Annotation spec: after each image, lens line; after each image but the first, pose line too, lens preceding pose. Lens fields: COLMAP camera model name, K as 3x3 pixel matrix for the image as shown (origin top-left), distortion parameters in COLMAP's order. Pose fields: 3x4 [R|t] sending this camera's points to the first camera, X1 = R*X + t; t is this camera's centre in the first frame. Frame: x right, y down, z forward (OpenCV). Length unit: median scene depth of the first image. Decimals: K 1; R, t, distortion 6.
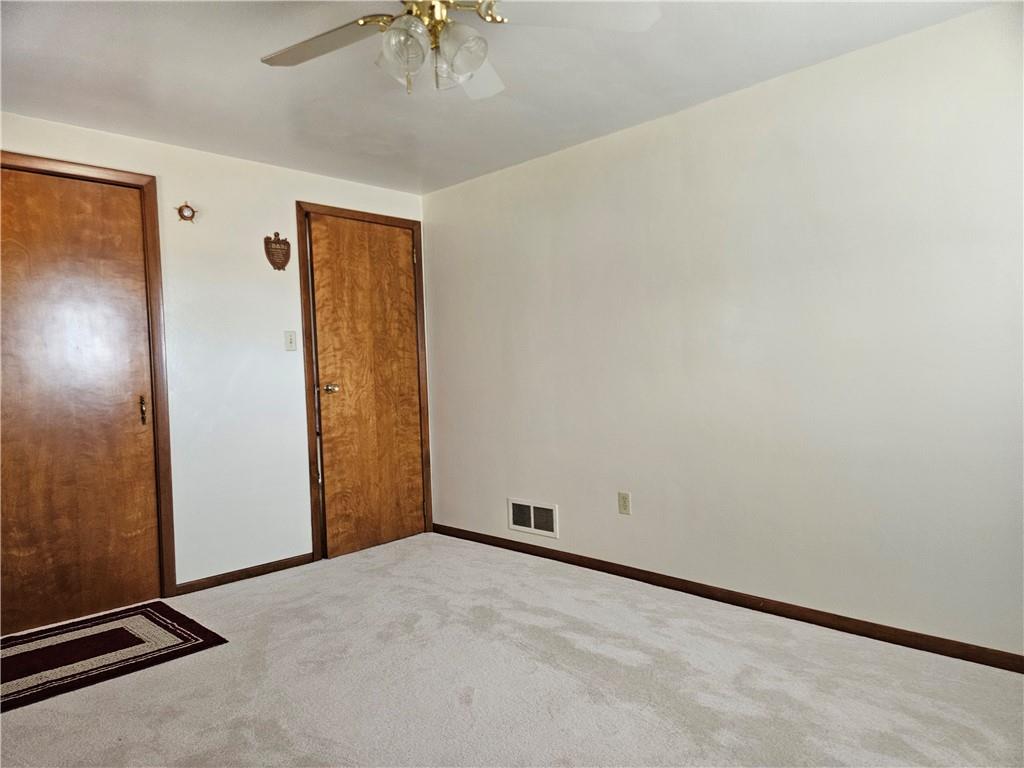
lens RADIAL K [[678.3, 0, 501.8], [0, 678.3, 385.6], [0, 0, 1]] dist [0.065489, -0.057002]
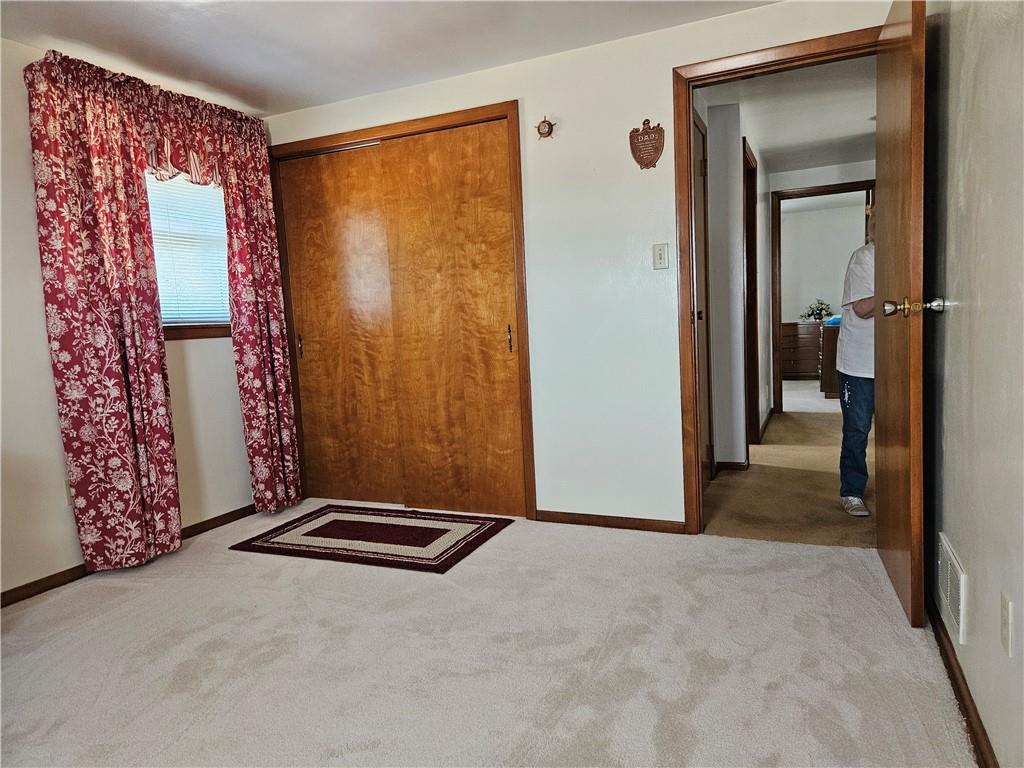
lens RADIAL K [[678.3, 0, 507.2], [0, 678.3, 386.0], [0, 0, 1]] dist [0.065489, -0.057002]
pose [[0.353649, 0.099121, -0.930112, 0.463328], [0.011878, 0.993813, 0.110426, -0.006354], [0.935303, -0.050100, 0.350283, 0.657855]]
